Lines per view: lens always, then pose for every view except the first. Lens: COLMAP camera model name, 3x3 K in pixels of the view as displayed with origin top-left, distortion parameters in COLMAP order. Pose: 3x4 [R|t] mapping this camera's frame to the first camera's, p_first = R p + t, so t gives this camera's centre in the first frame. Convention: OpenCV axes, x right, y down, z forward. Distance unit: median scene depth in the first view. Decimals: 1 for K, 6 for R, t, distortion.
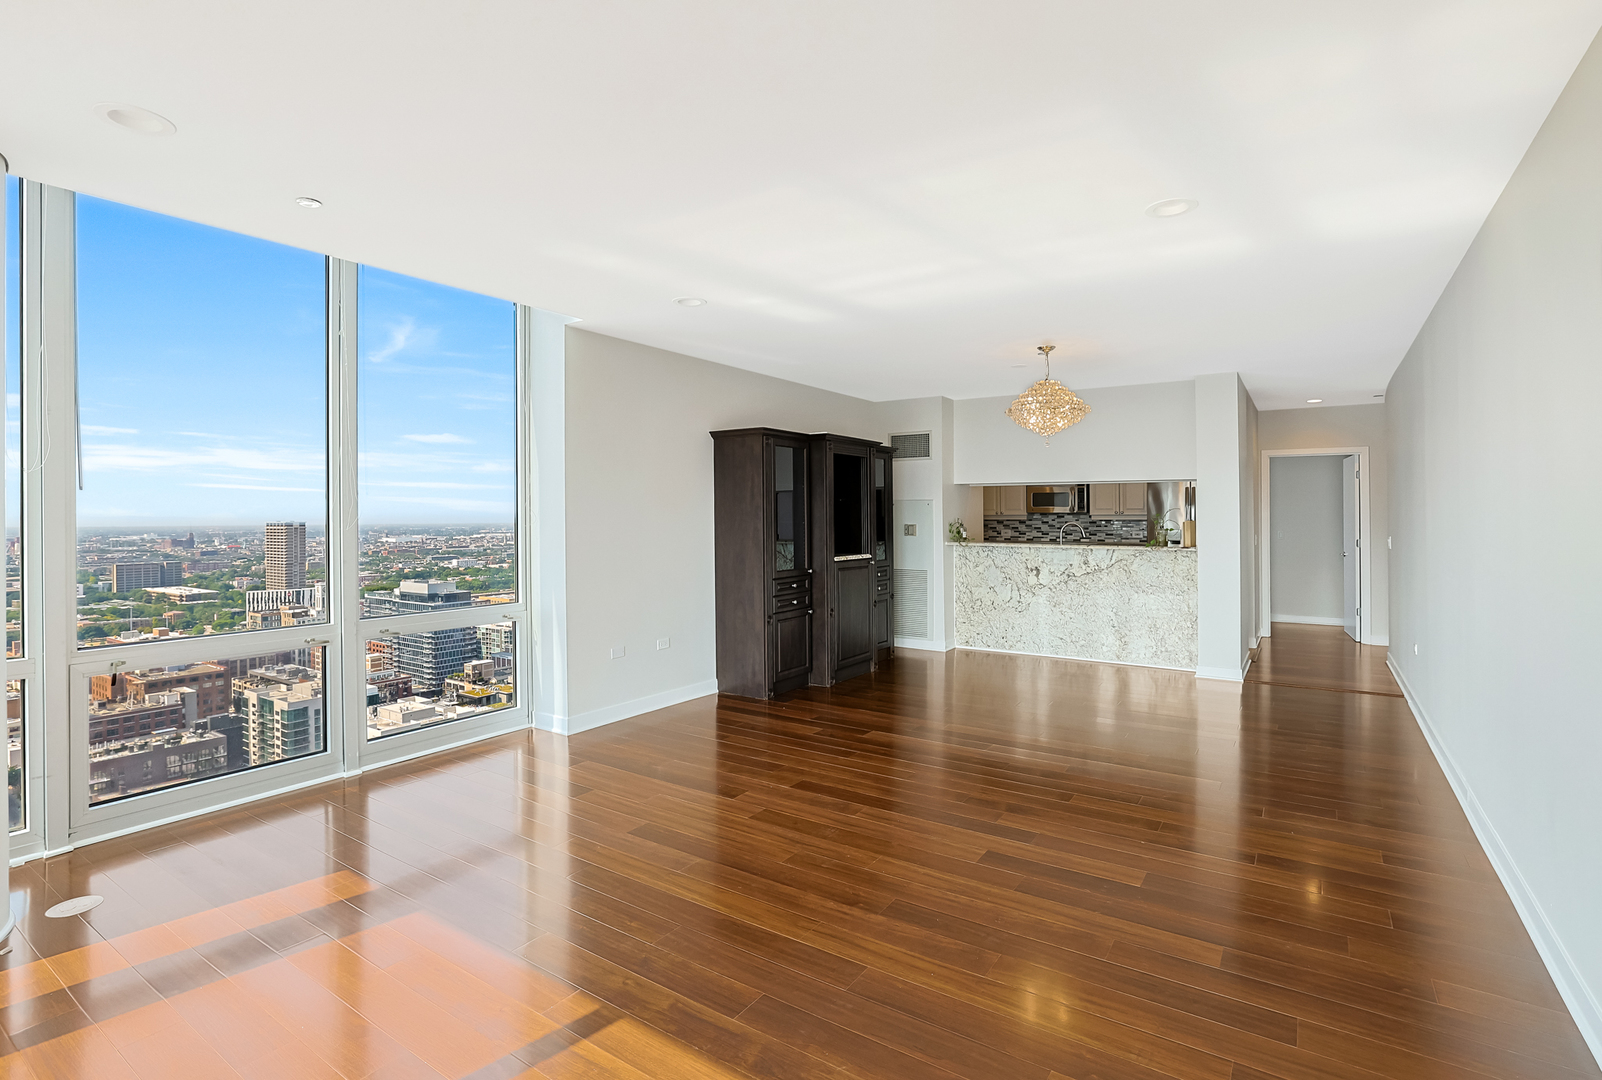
lens RADIAL K [[742.5, 0, 794.3], [0, 742.5, 525.8], [0, 0, 1]] dist [-0.048988, 0.017585]
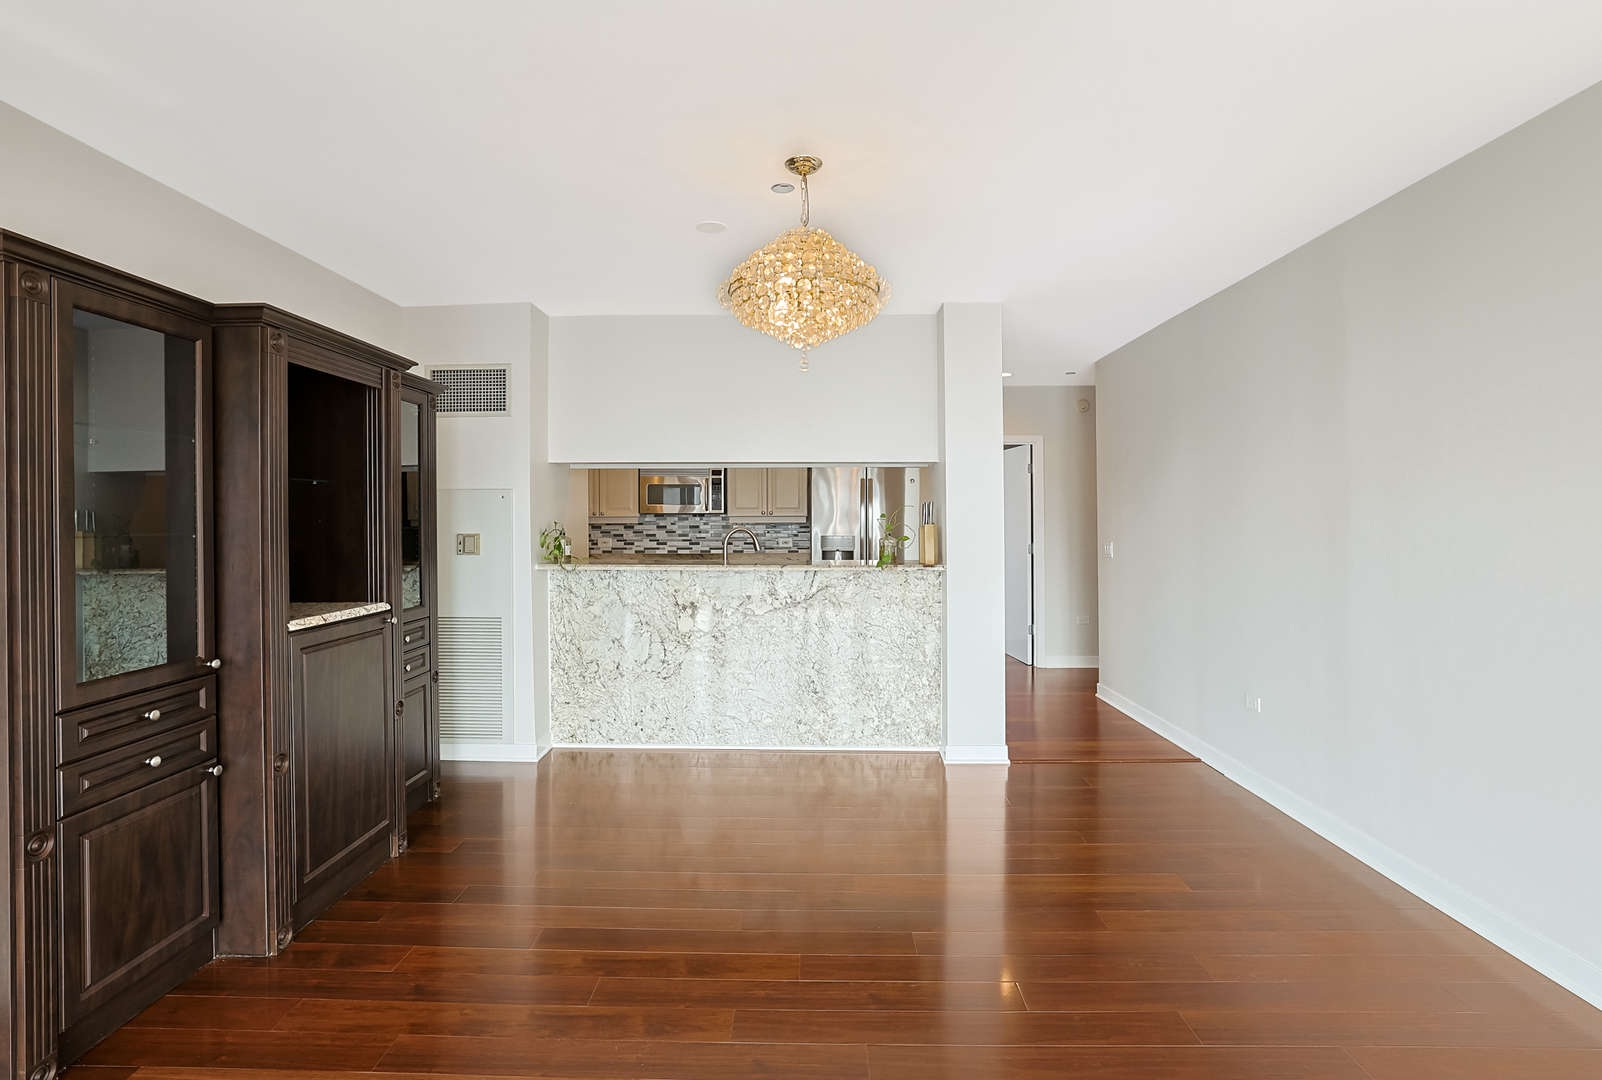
lens RADIAL K [[821.3, 0, 801.1], [0, 821.3, 508.8], [0, 0, 1]] dist [-0.016037, 0.001624]
pose [[0.840283, 0.003604, 0.542136, 0.037049], [0.009845, 0.999712, -0.021906, -0.004996], [-0.542059, 0.023744, 0.840005, 0.375182]]
